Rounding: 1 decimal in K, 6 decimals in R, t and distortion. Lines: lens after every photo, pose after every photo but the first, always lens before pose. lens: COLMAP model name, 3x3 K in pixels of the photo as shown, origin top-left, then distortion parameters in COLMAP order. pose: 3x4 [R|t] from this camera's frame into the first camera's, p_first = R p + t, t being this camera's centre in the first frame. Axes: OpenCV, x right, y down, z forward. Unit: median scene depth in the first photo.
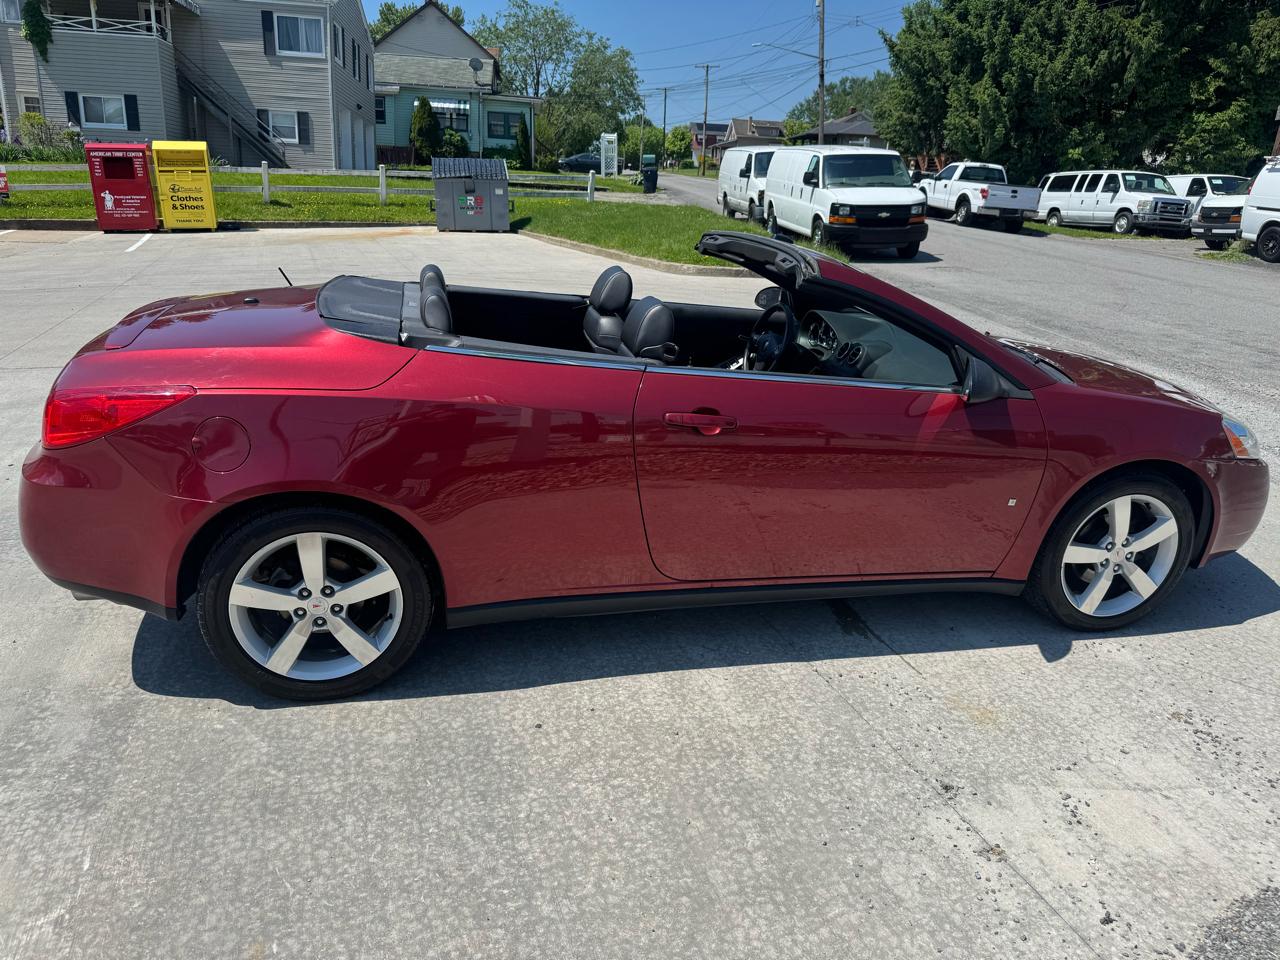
lens RADIAL K [[907.8, 0, 631.9], [0, 907.8, 480.4], [0, 0, 1]] dist [0.013615, -0.019902]
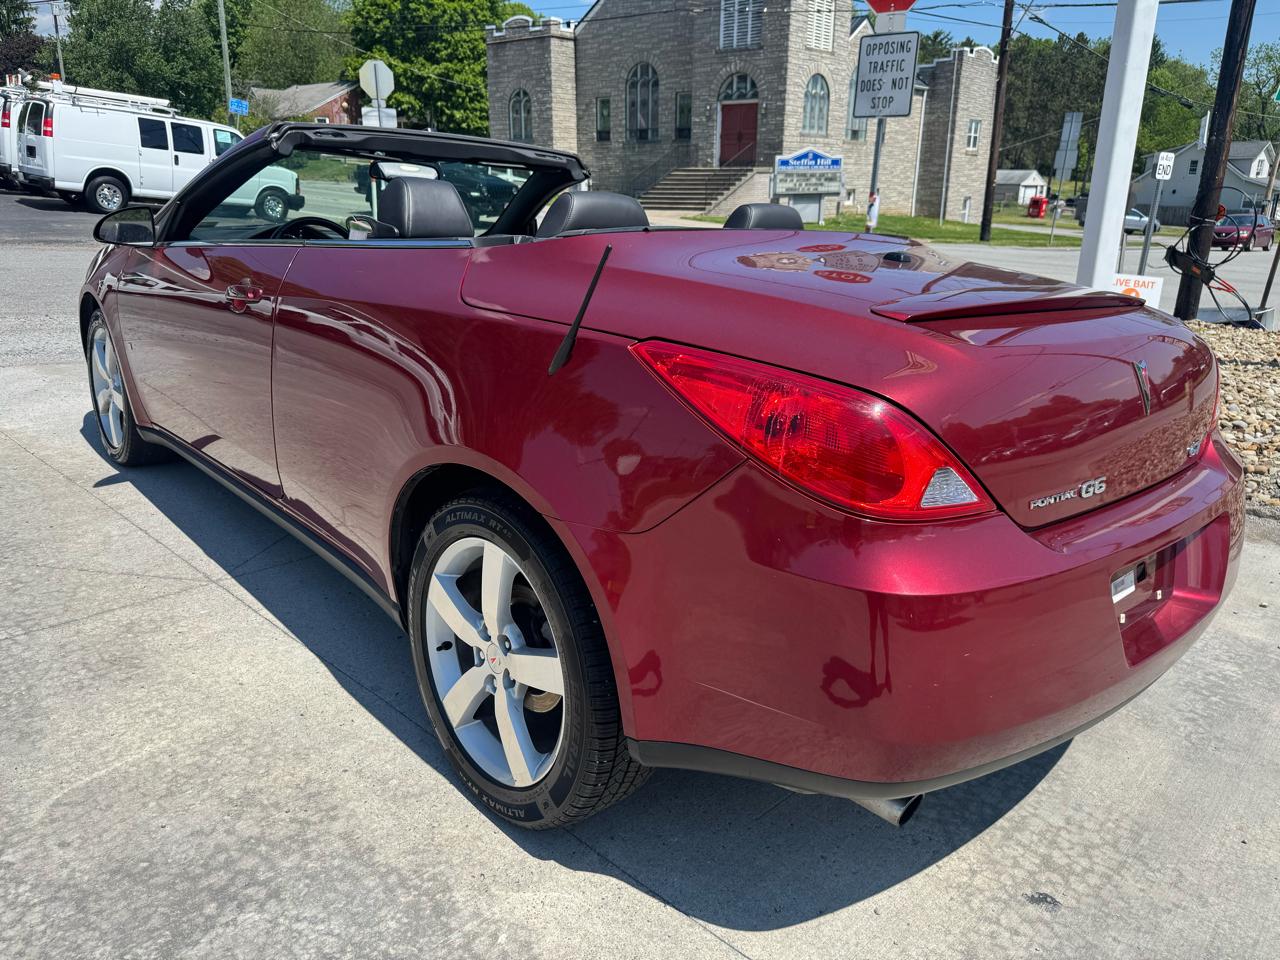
lens RADIAL K [[907.8, 0, 639.6], [0, 907.8, 476.7], [0, 0, 1]] dist [0.013615, -0.019902]
pose [[-0.488924, -0.319684, 0.811637, -0.102109], [0.217136, 0.856543, 0.468172, -0.045887], [-0.844870, 0.405136, -0.349370, 0.165806]]
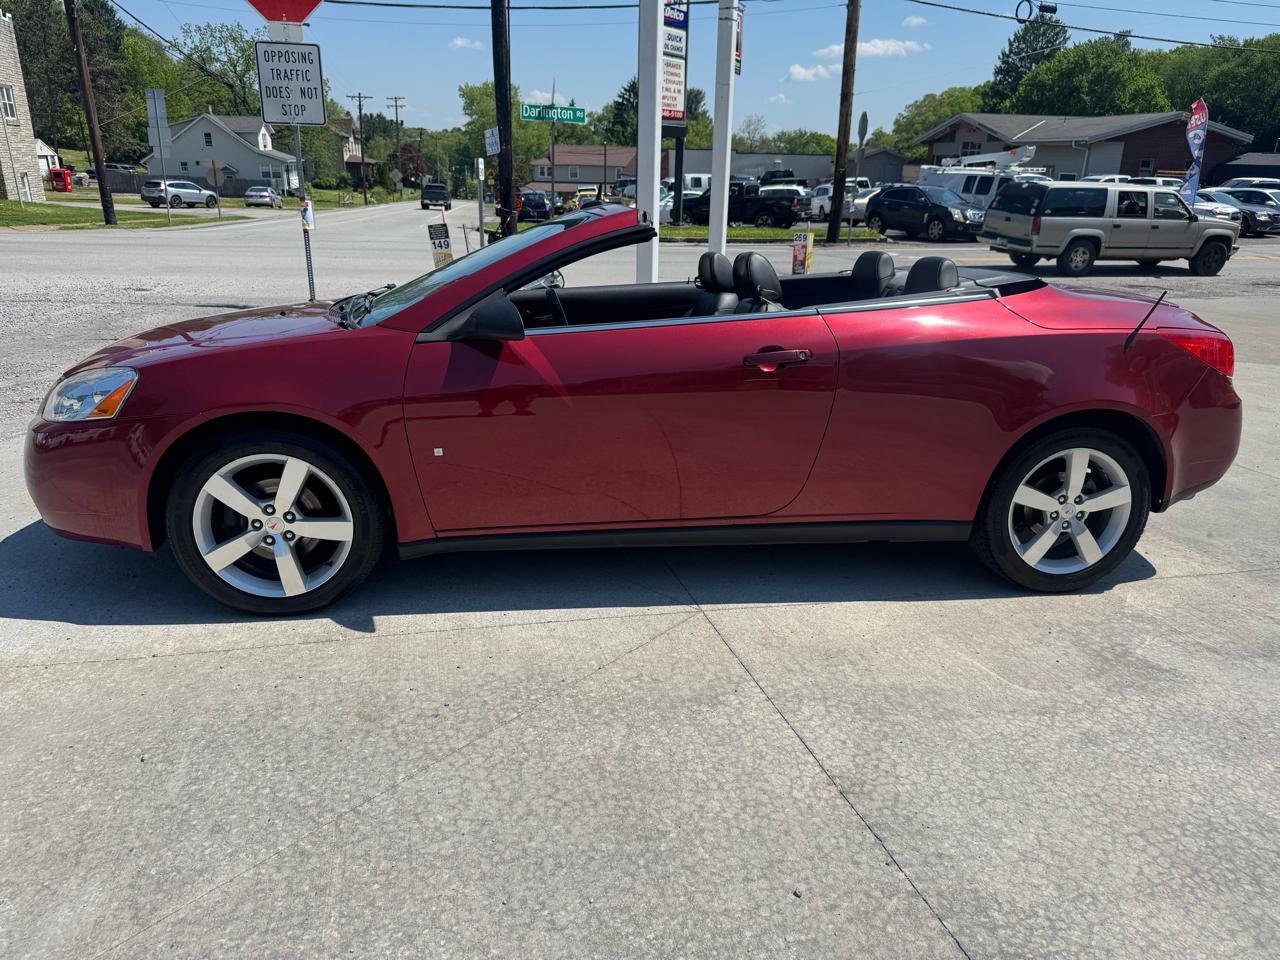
lens RADIAL K [[907.8, 0, 647.2], [0, 907.8, 483.9], [0, 0, 1]] dist [0.013615, -0.019902]
pose [[-0.995065, -0.086804, 0.048071, -0.003454], [-0.041810, 0.806153, 0.590228, -0.078390], [-0.089987, 0.585305, -0.805804, 0.254635]]
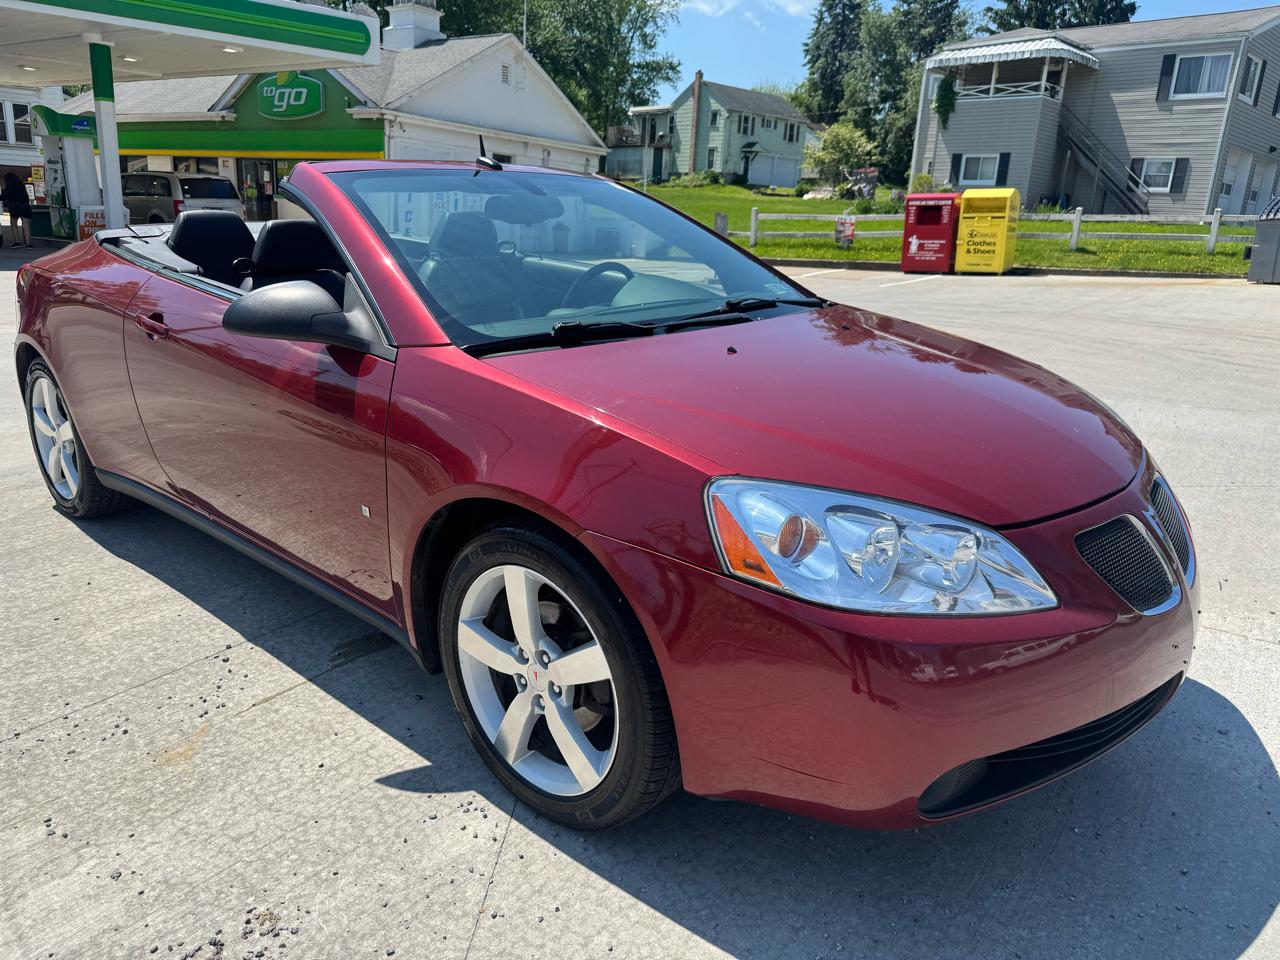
lens RADIAL K [[907.8, 0, 650.2], [0, 907.8, 485.0], [0, 0, 1]] dist [0.013615, -0.019902]
pose [[0.588128, 0.209563, -0.781146, 0.119448], [-0.258128, 0.963971, 0.064264, -0.010097], [0.766469, 0.163840, 0.621032, 0.084829]]
